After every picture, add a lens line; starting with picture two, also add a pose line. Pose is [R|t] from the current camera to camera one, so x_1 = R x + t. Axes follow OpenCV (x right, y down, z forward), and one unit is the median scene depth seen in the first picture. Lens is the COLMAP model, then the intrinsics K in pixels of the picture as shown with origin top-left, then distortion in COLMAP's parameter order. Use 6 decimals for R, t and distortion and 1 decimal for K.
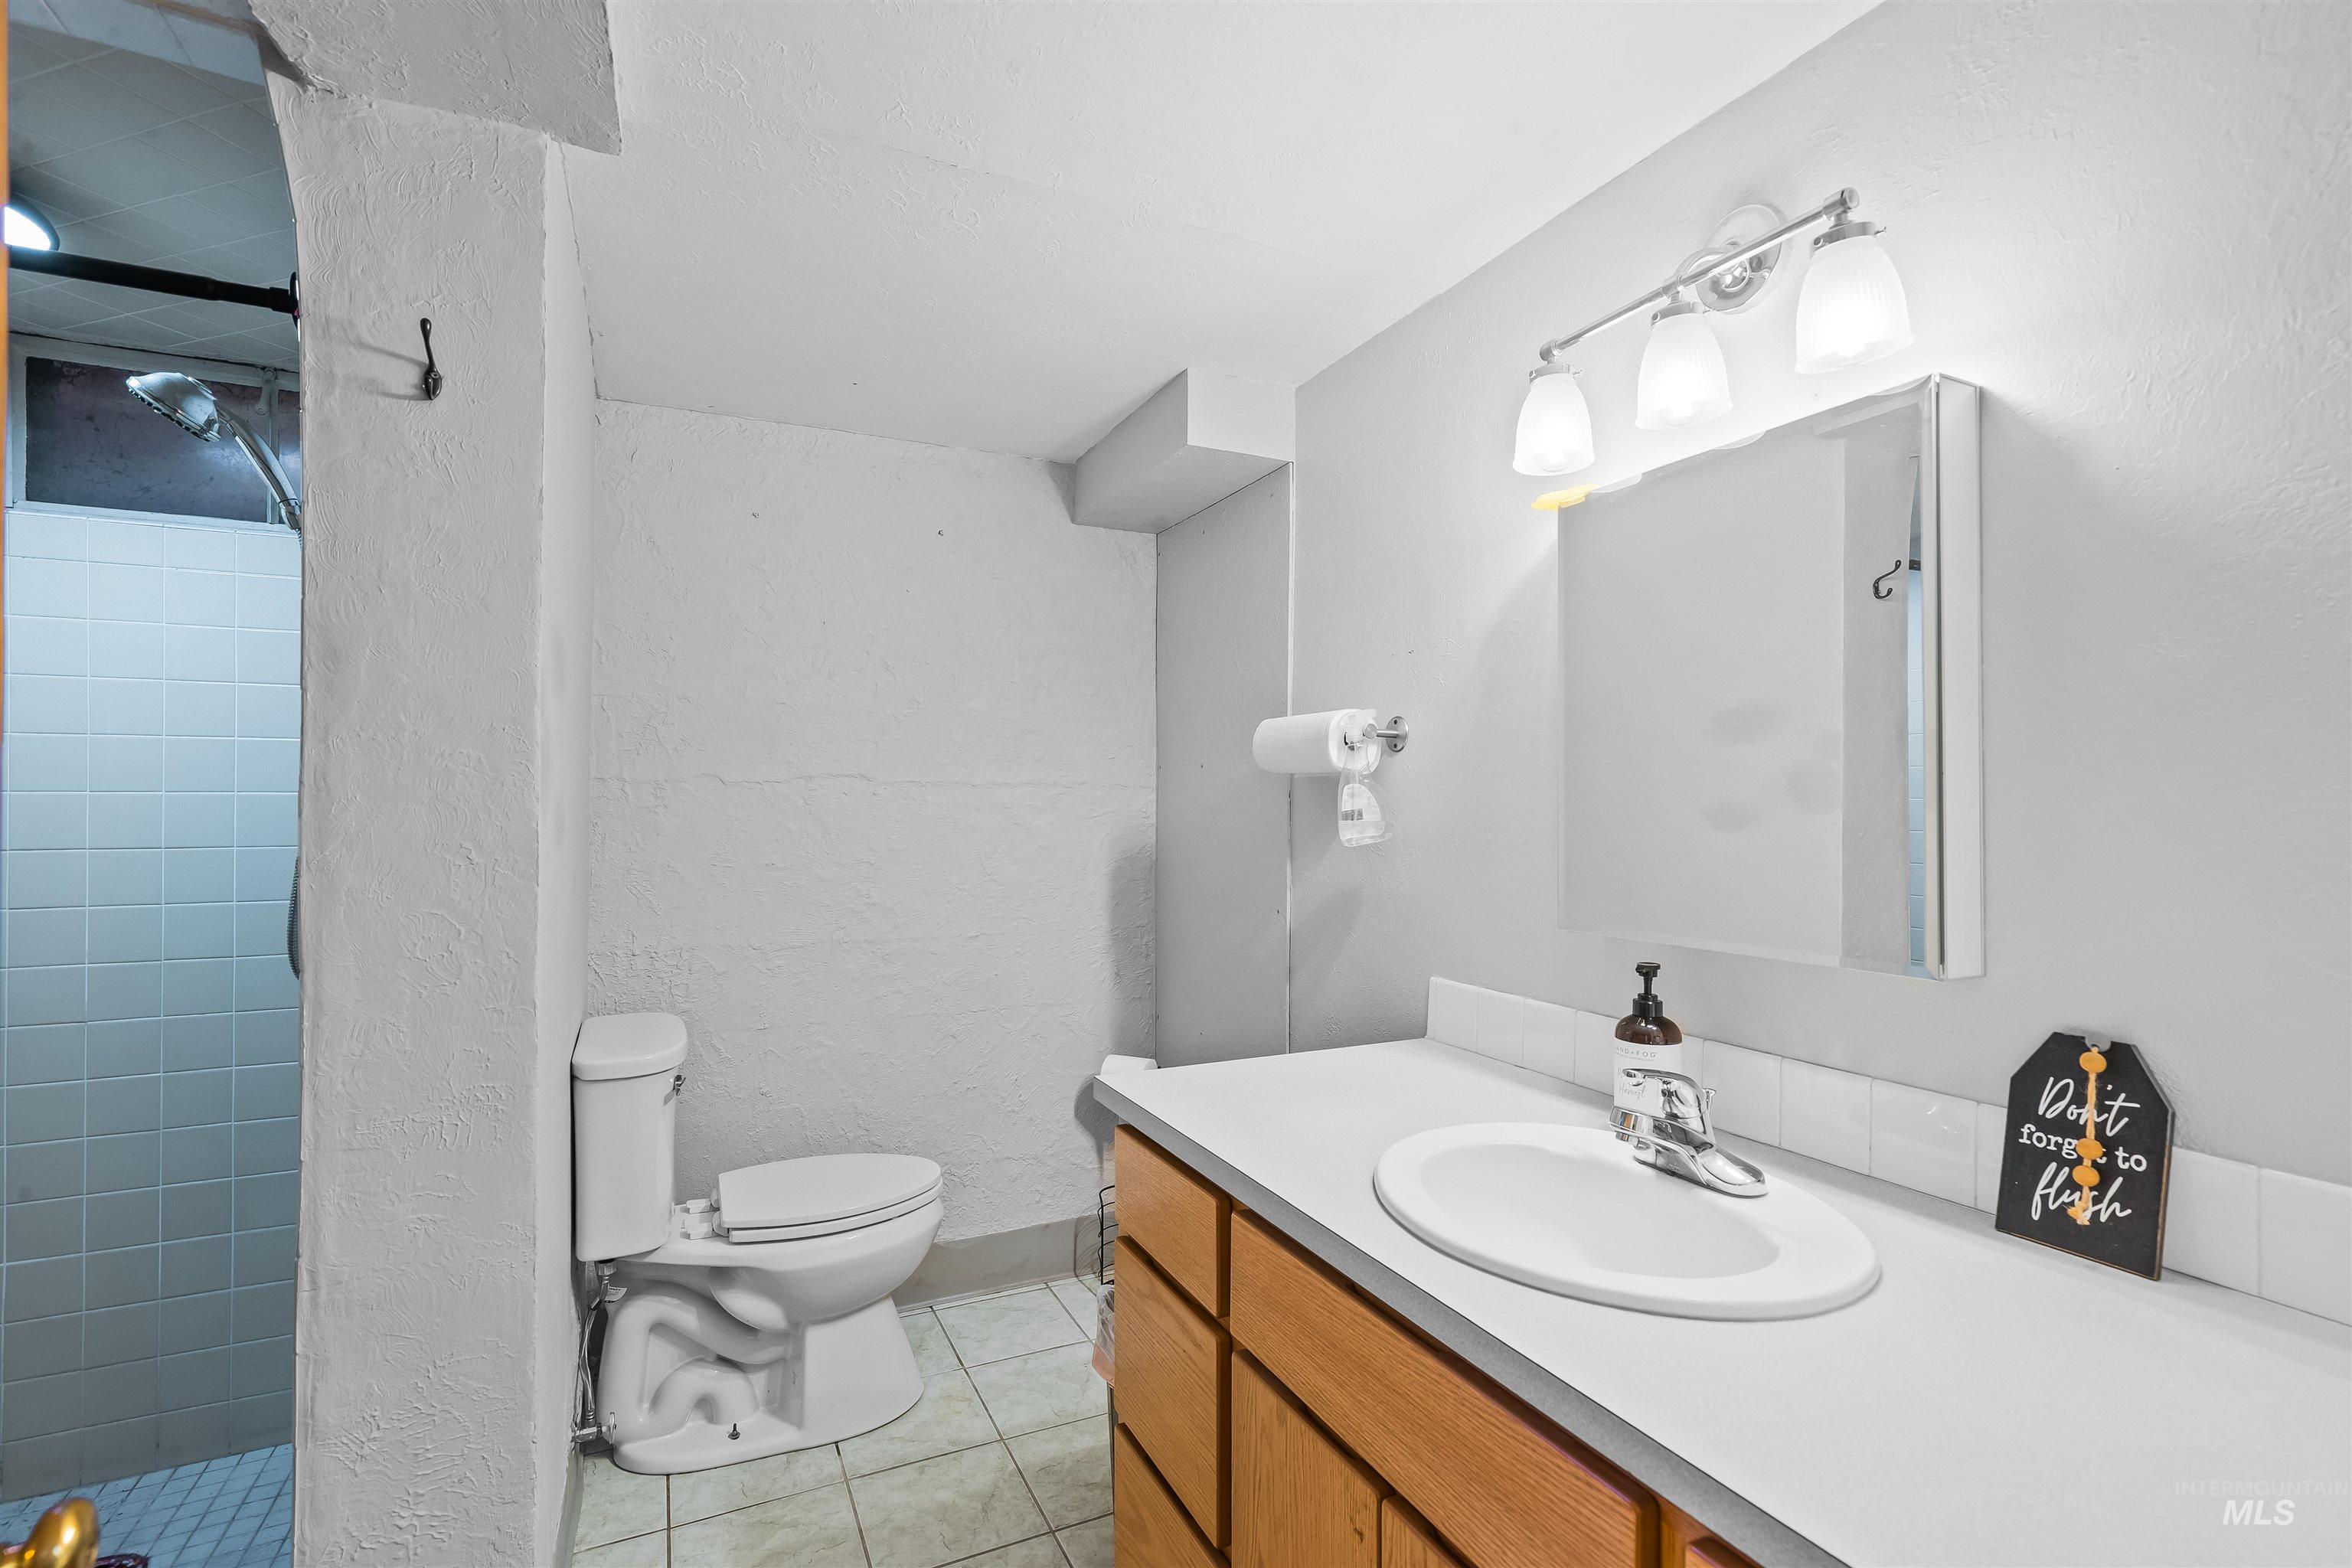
lens RADIAL K [[1070.0, 0, 1178.4], [0, 1070.0, 789.0], [0, 0, 1]] dist [0.000246, 0.000780]
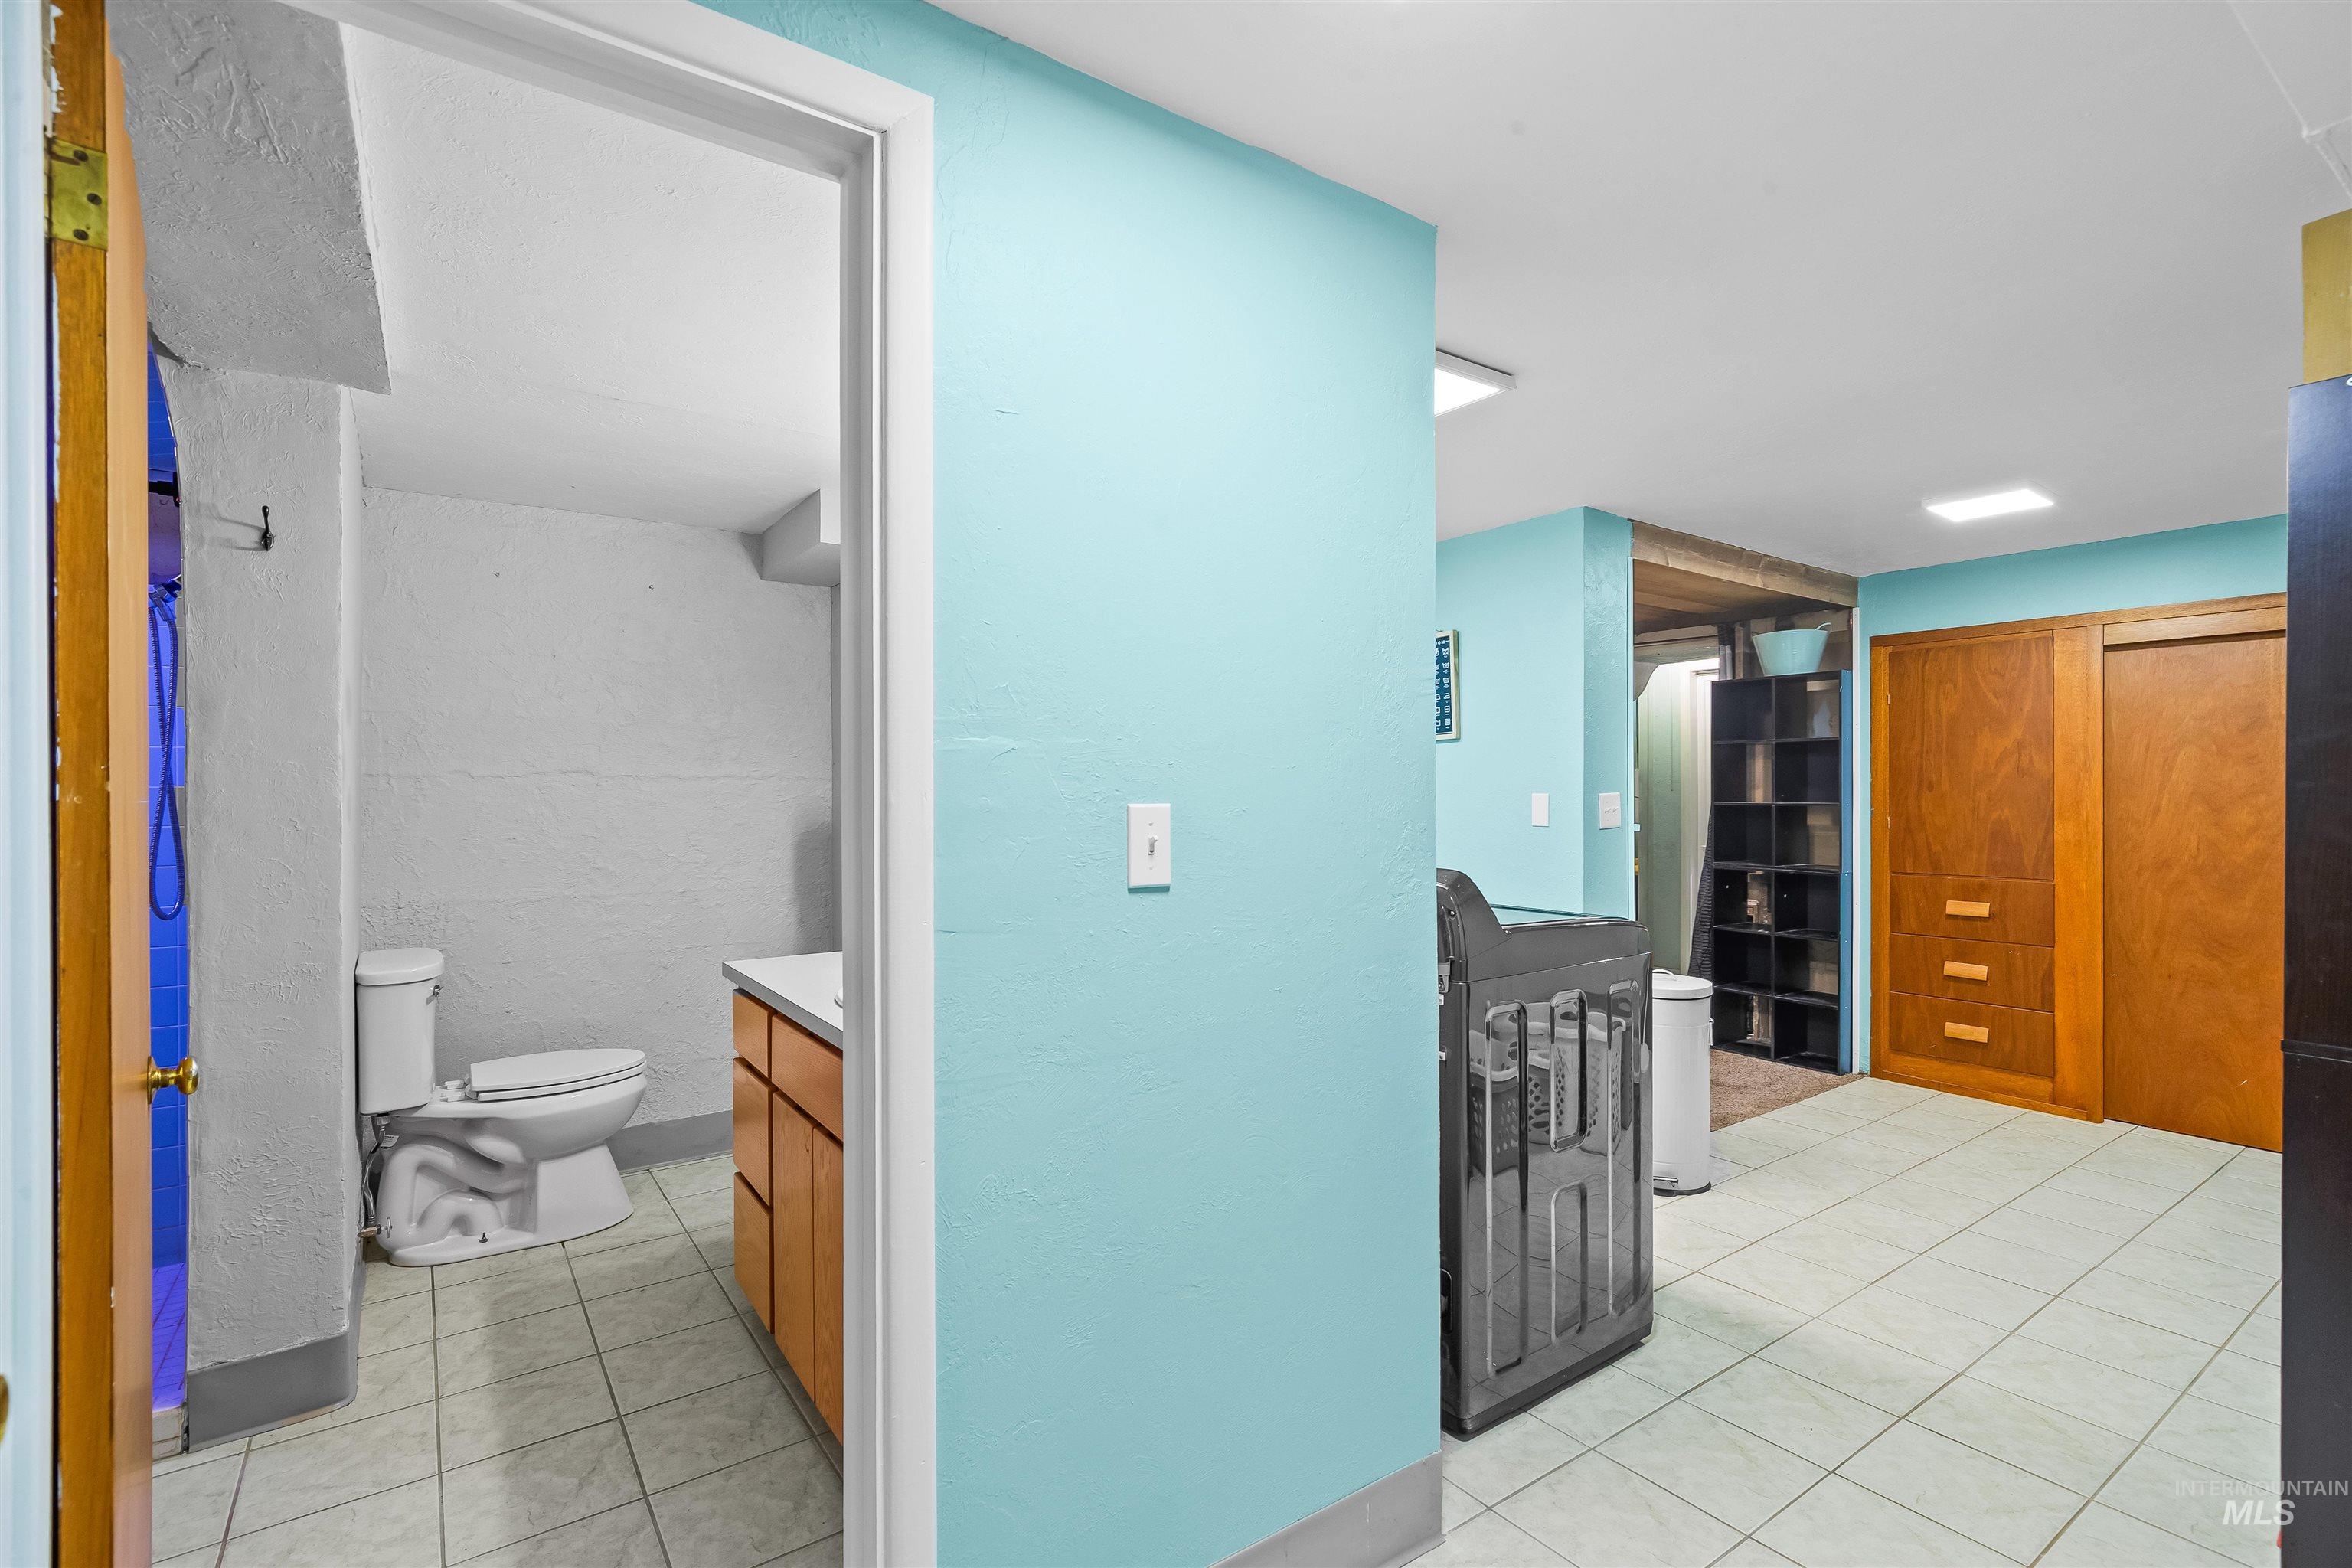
lens RADIAL K [[1070.0, 0, 1172.6], [0, 1070.0, 785.9], [0, 0, 1]] dist [0.000246, 0.000780]
pose [[0.986360, -0.006507, 0.164475, 0.255529], [0.004952, 0.999939, 0.009867, -0.005191], [-0.164529, -0.008918, 0.986332, -0.541638]]
